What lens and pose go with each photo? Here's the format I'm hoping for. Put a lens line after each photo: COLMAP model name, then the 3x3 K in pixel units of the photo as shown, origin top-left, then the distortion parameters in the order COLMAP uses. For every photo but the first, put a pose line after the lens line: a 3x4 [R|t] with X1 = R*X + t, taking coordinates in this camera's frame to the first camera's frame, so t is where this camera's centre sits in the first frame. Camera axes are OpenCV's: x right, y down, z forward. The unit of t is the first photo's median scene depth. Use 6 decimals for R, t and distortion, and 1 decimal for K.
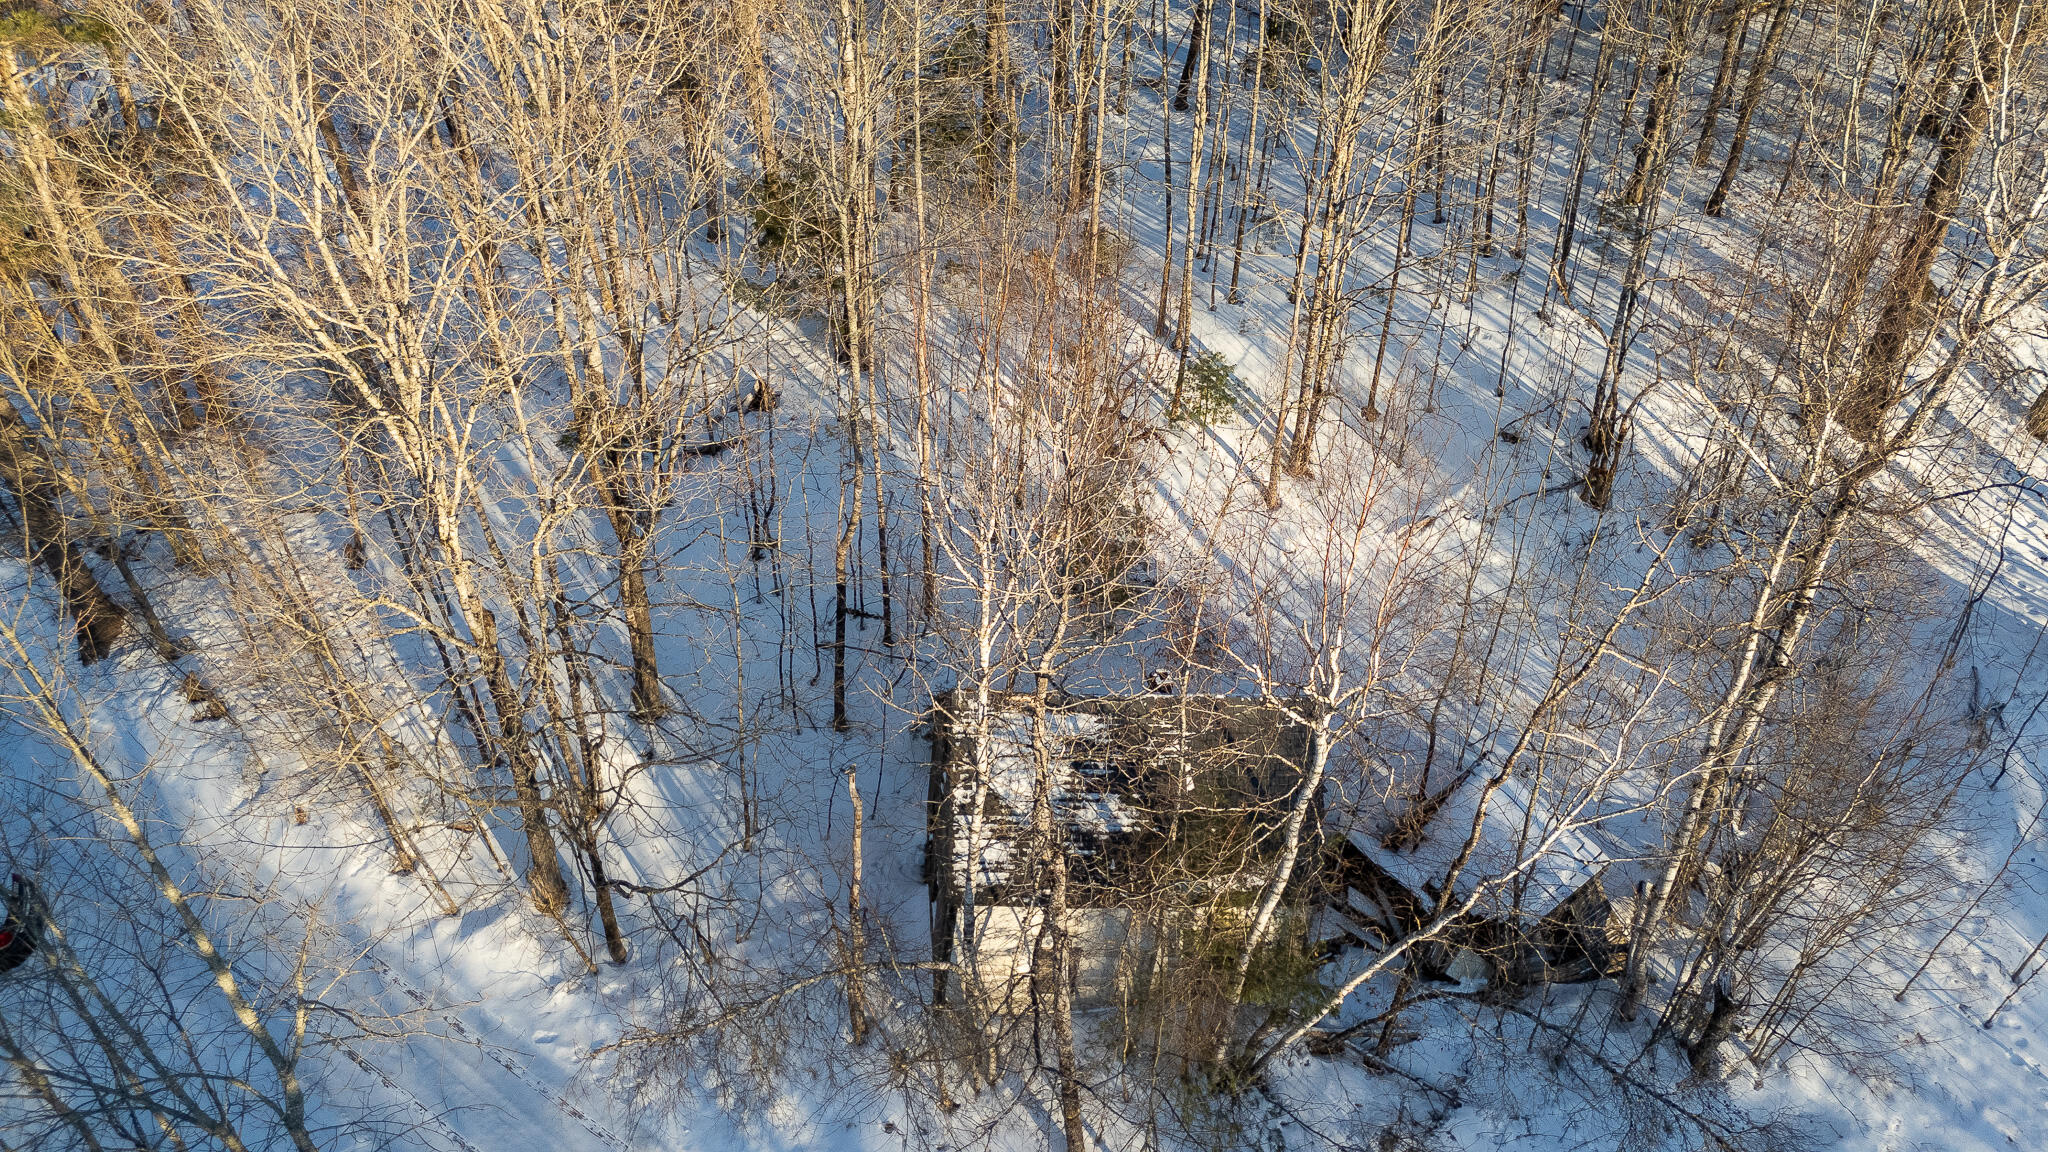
lens RADIAL K [[1493.3, 0, 1030.3], [0, 1493.3, 579.8], [0, 0, 1]] dist [0.076441, -0.073576]
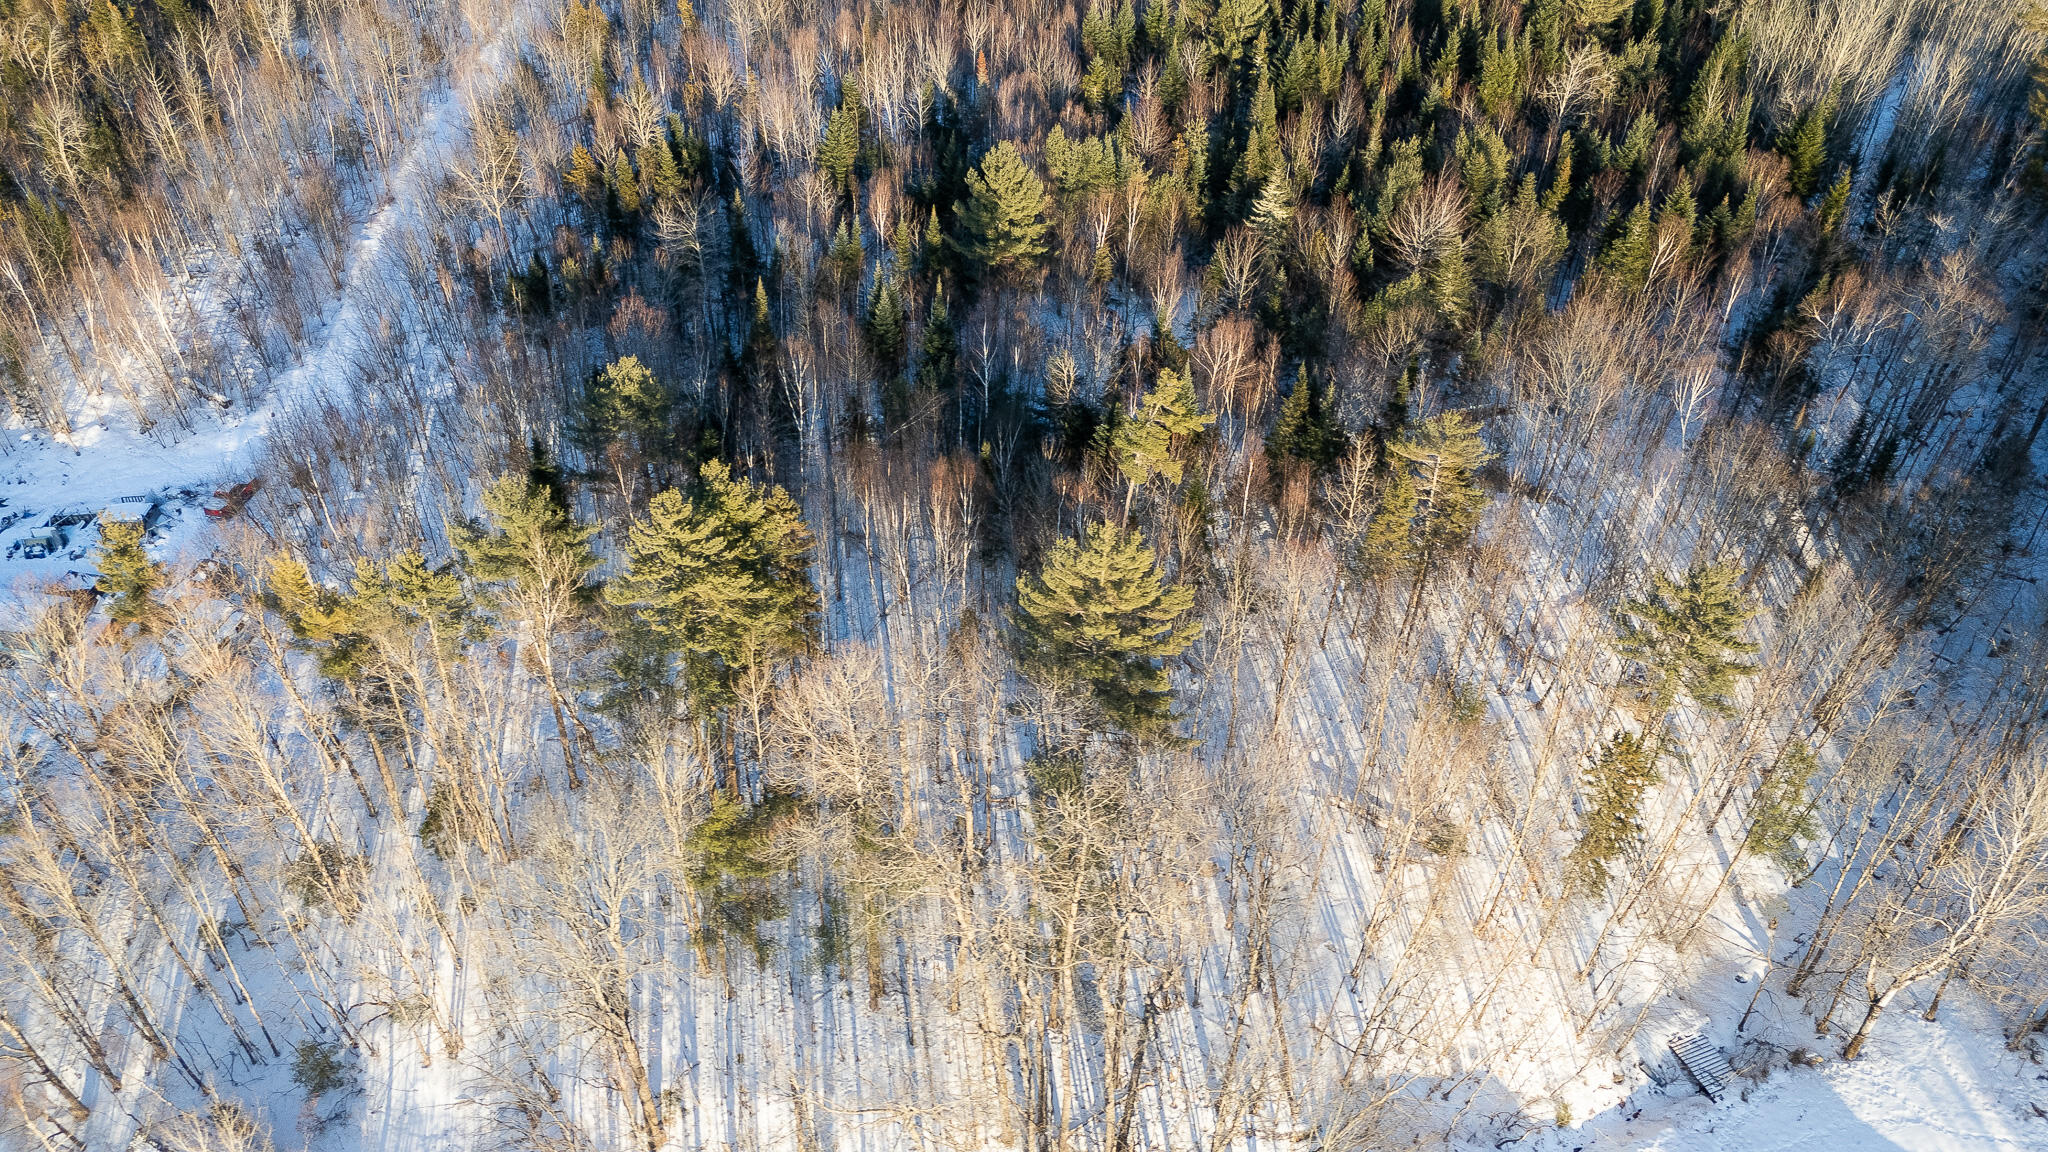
lens RADIAL K [[1493.3, 0, 1036.8], [0, 1493.3, 574.4], [0, 0, 1]] dist [0.076441, -0.073576]
pose [[0.881650, 0.315259, -0.351147, 1.566112], [-0.310735, 0.947856, 0.070799, -1.218701], [0.355157, 0.046694, 0.933640, -0.873141]]
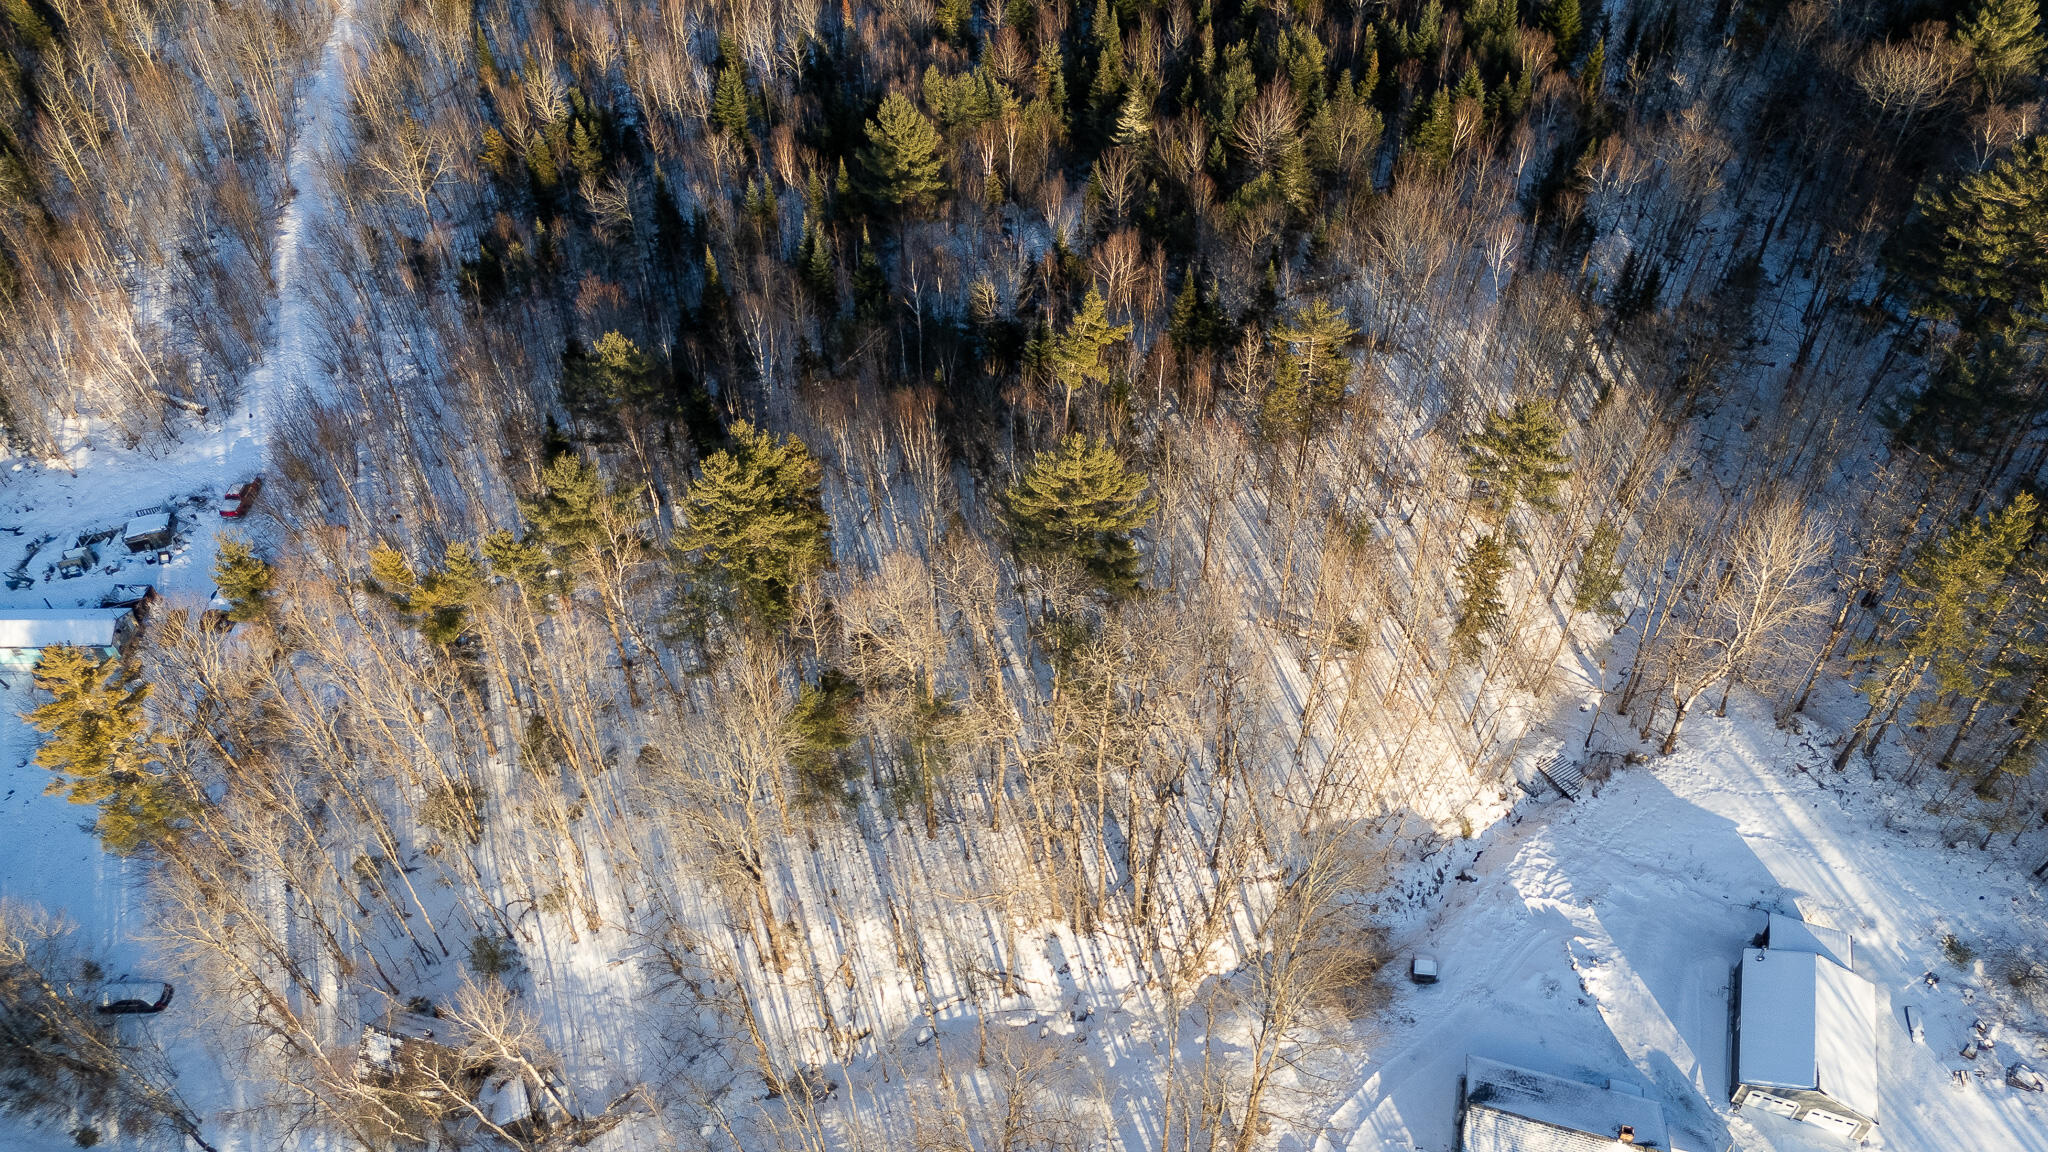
lens RADIAL K [[1493.3, 0, 1033.3], [0, 1493.3, 570.6], [0, 0, 1]] dist [0.076441, -0.073576]
pose [[0.949548, 0.213634, -0.229604, 1.483639], [-0.186753, 0.973322, 0.133292, -1.268209], [0.251955, -0.083688, 0.964114, -1.463409]]
